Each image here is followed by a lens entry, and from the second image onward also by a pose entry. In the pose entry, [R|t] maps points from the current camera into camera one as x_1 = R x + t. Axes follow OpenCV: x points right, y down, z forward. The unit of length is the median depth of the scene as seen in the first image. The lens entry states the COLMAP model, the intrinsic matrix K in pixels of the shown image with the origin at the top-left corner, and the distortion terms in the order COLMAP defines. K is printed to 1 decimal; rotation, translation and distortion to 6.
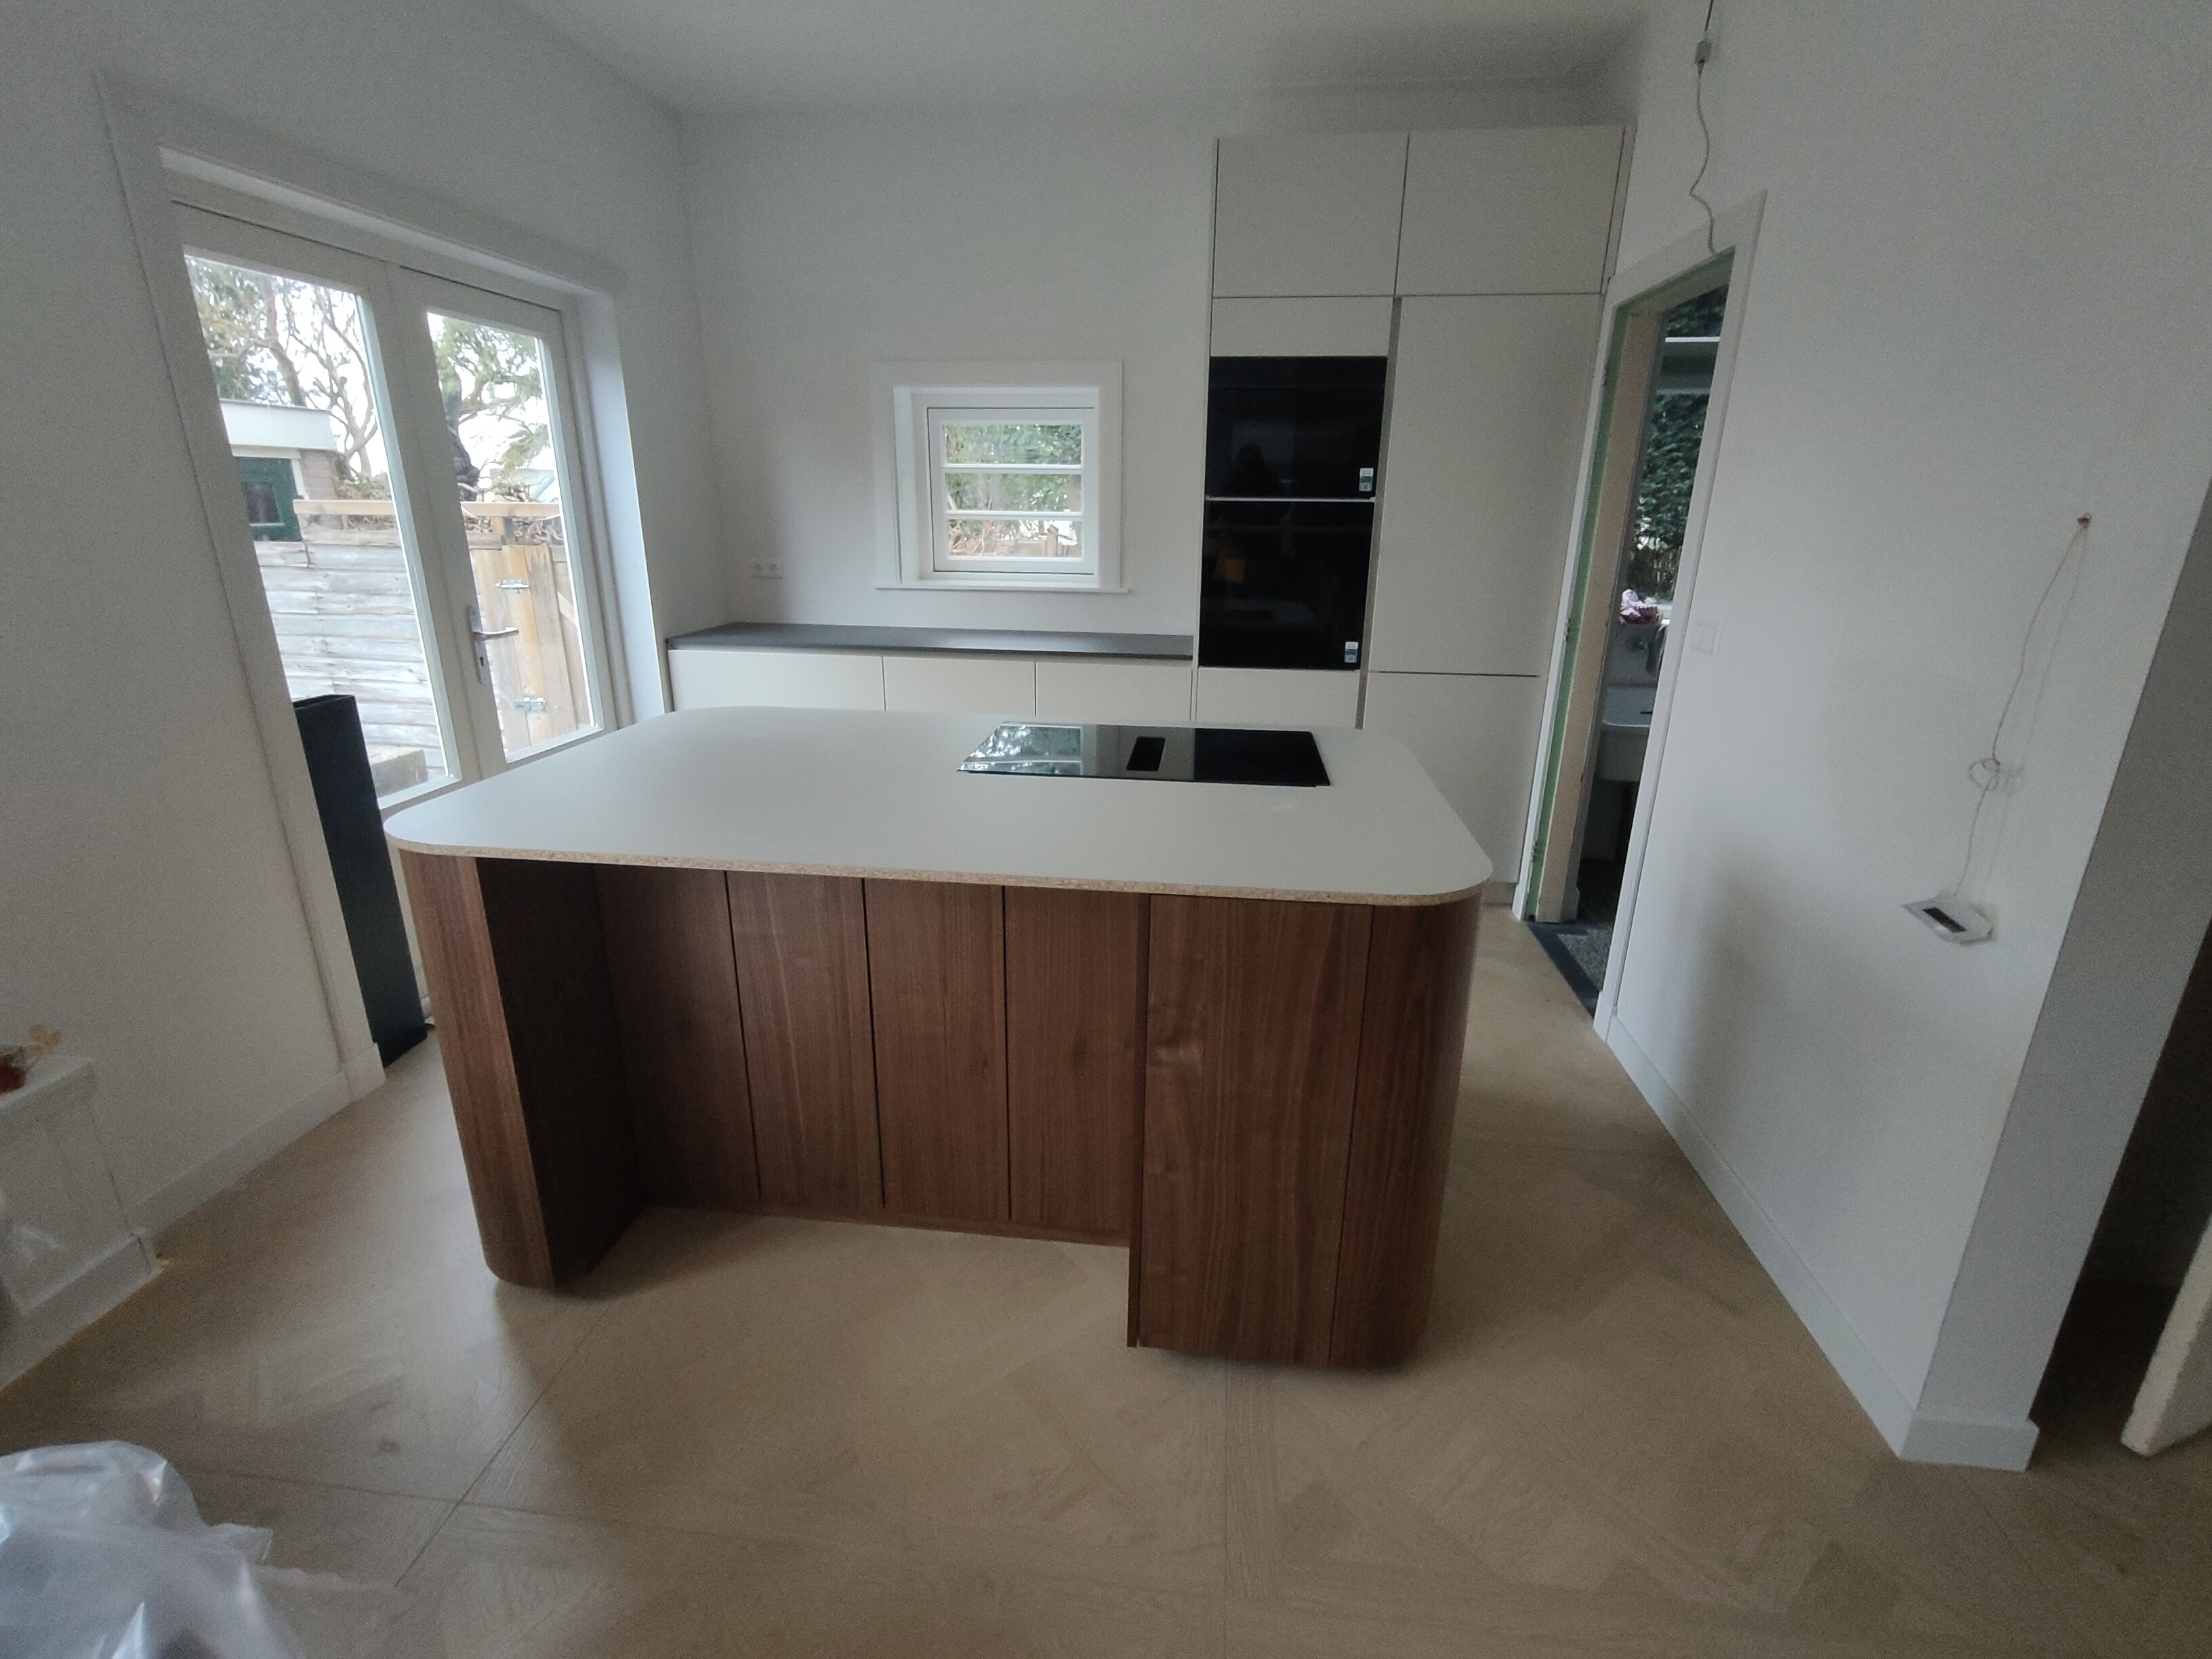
lens RADIAL K [[1032.9, 0, 1106.0], [0, 1032.9, 829.5], [0, 0, 1]] dist [0.002349, 0.000234]
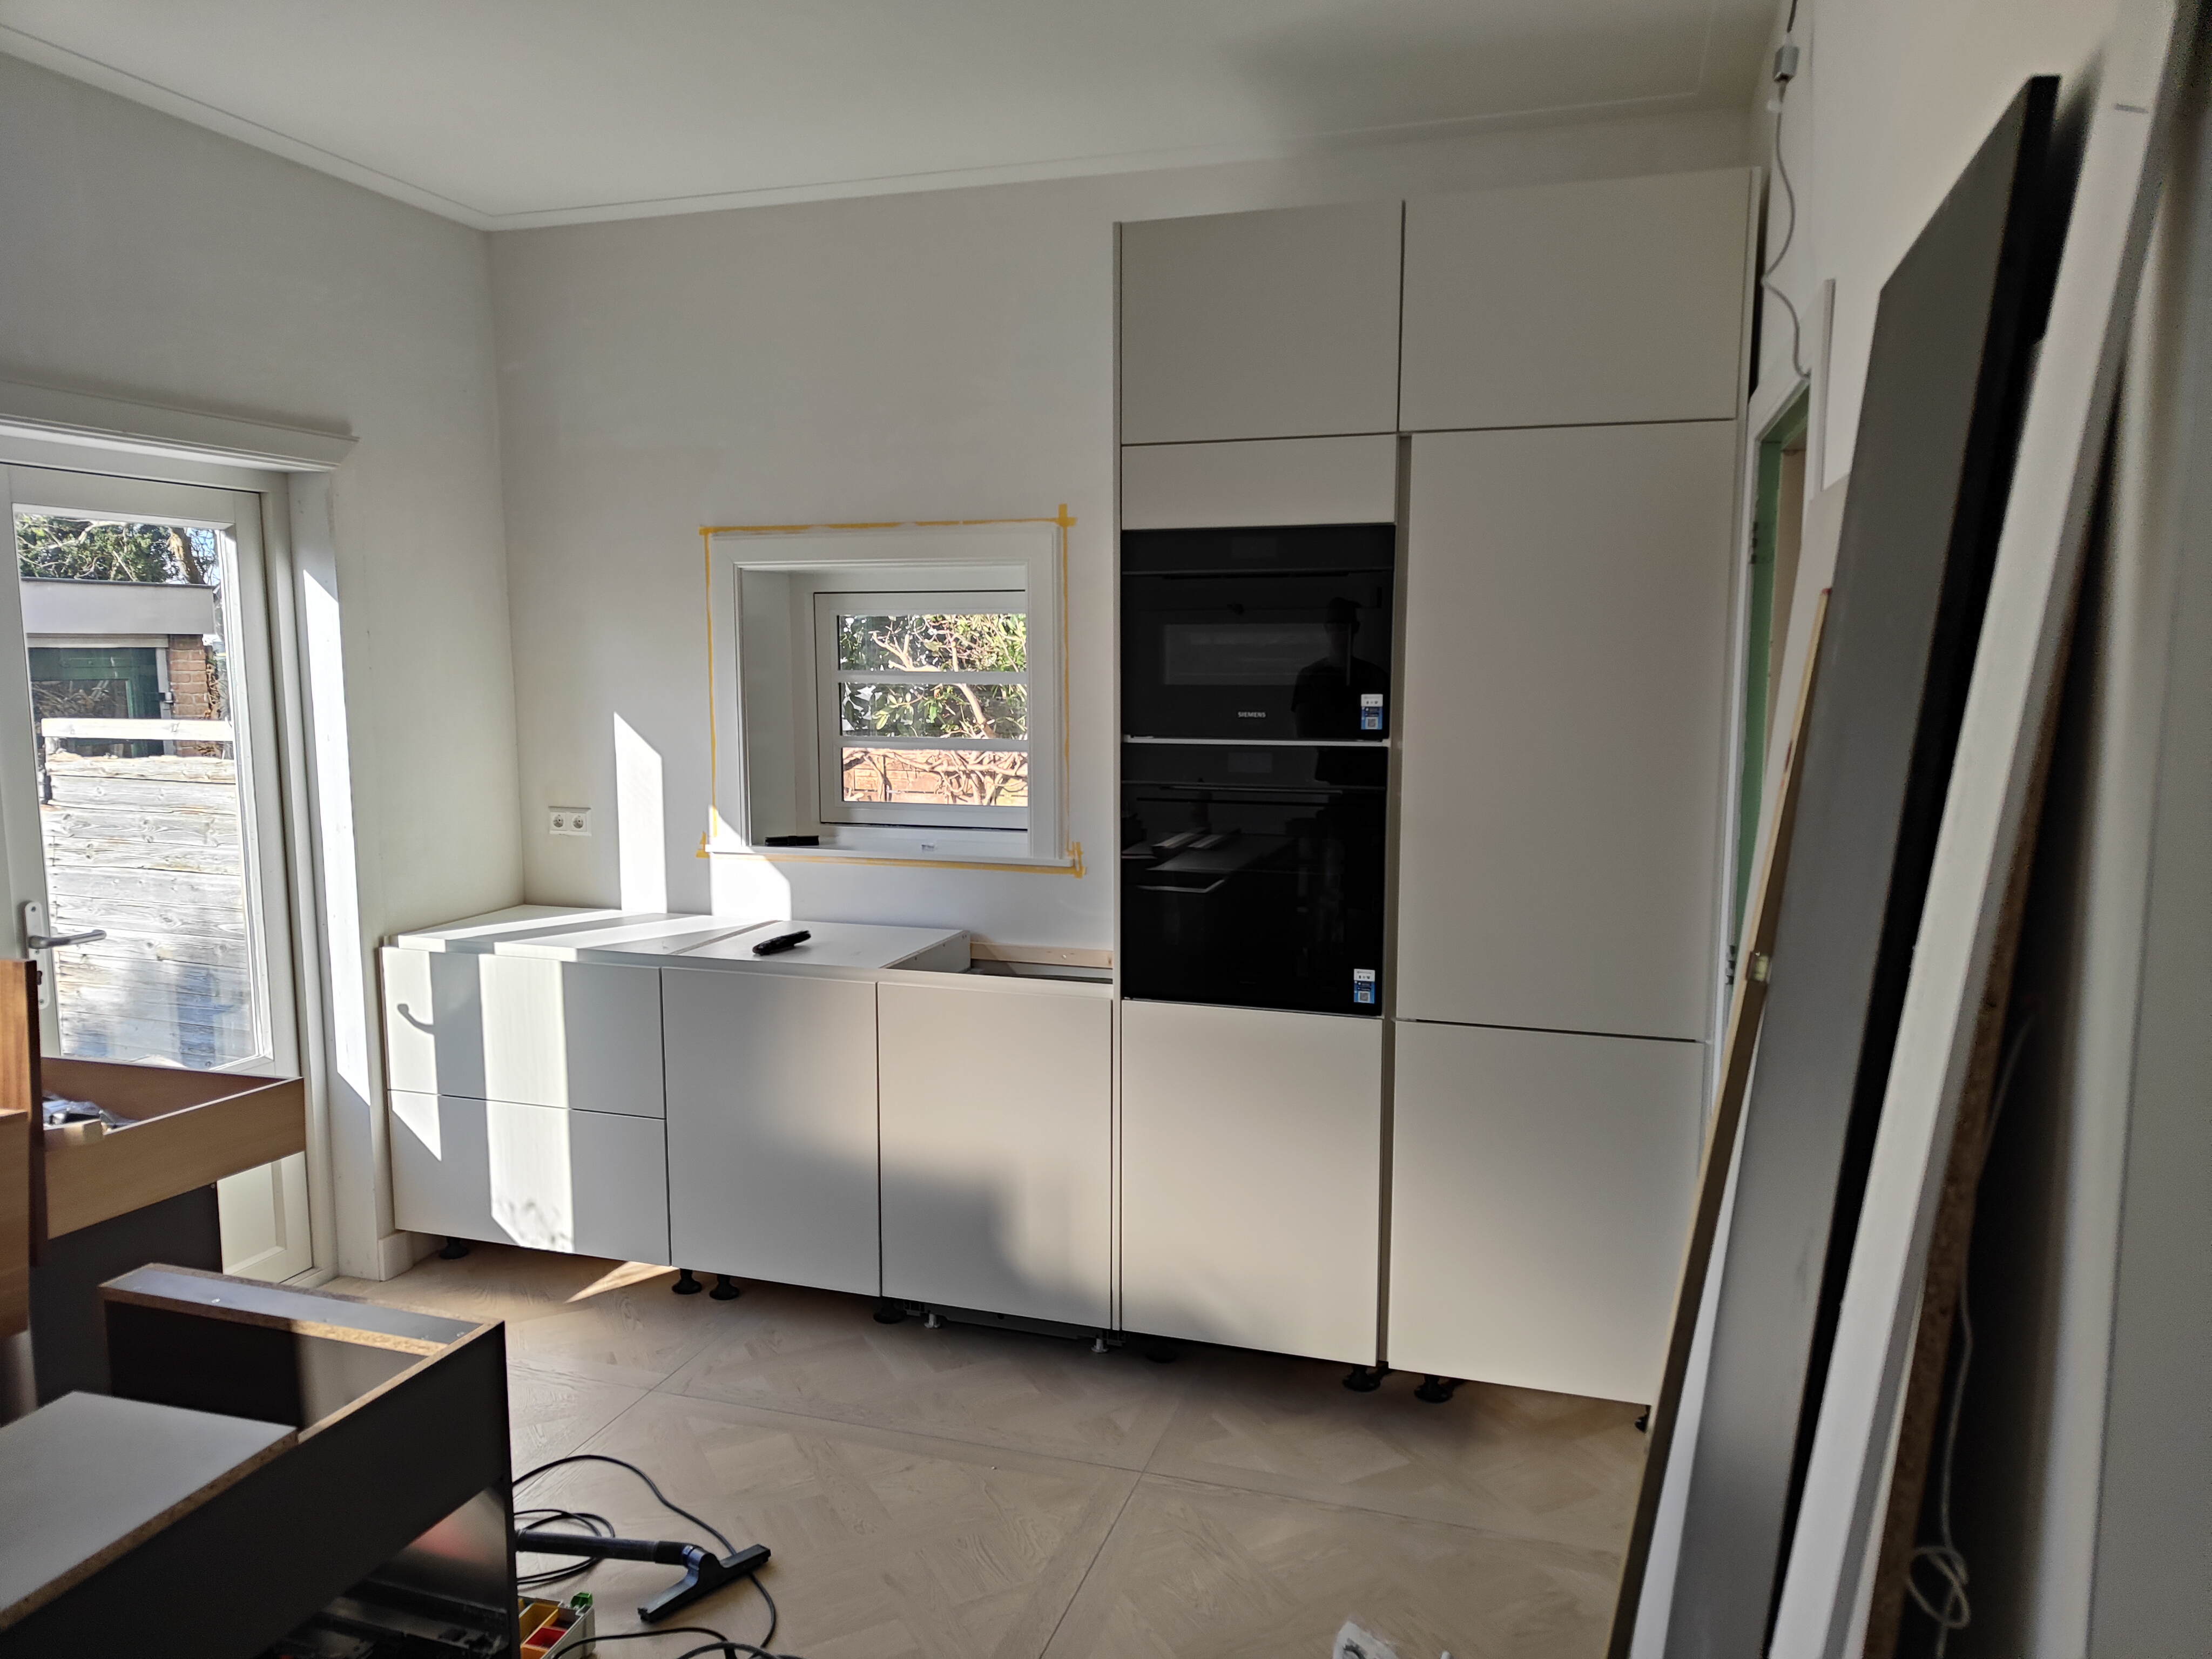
lens RADIAL K [[1517.1, 0, 1109.1], [0, 1517.1, 843.4], [0, 0, 1]] dist [0.008011, 0.001181]
pose [[0.981223, 0.014085, -0.192363, 0.271649], [-0.048757, 0.983052, -0.176725, -0.094946], [0.186613, 0.182786, 0.965280, 0.117145]]
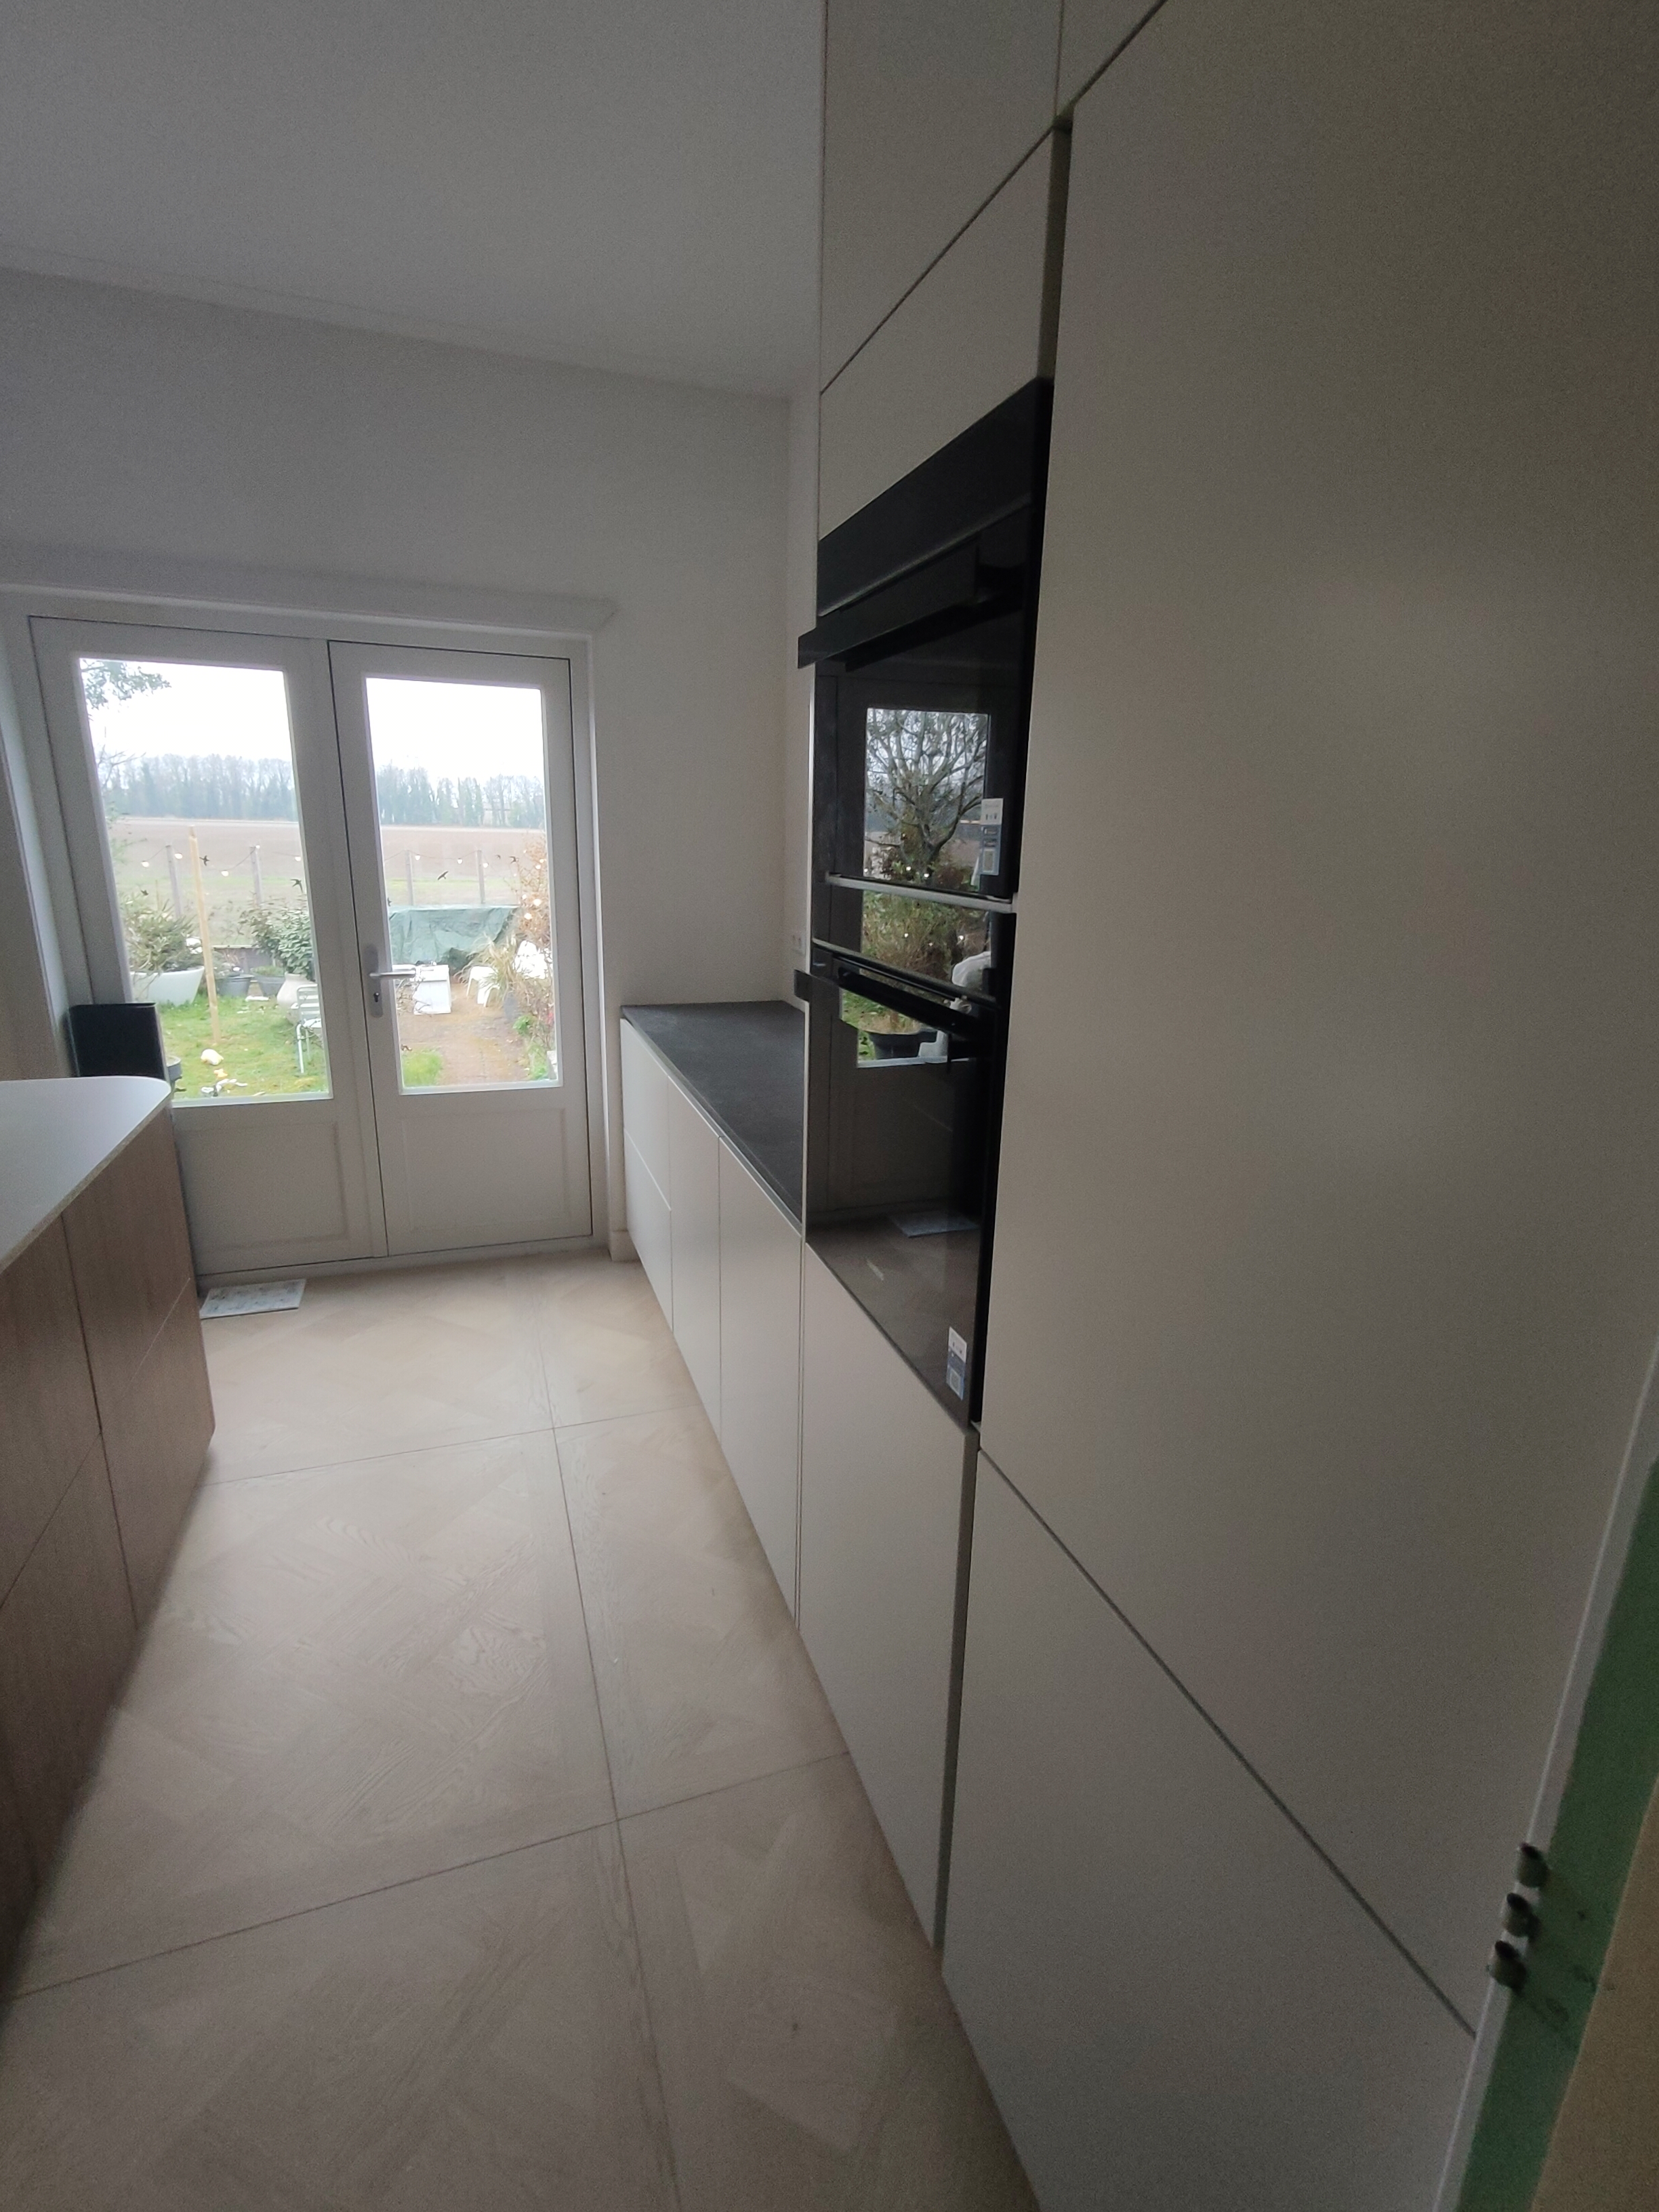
lens RADIAL K [[1032.9, 0, 828.3], [0, 1032.9, 1112.1], [0, 0, 1]] dist [0.002349, 0.000234]
pose [[0.432307, 0.236588, -0.870136, 0.501631], [-0.293830, 0.949259, 0.112119, -0.282608], [0.852511, 0.207202, 0.479888, 0.833582]]
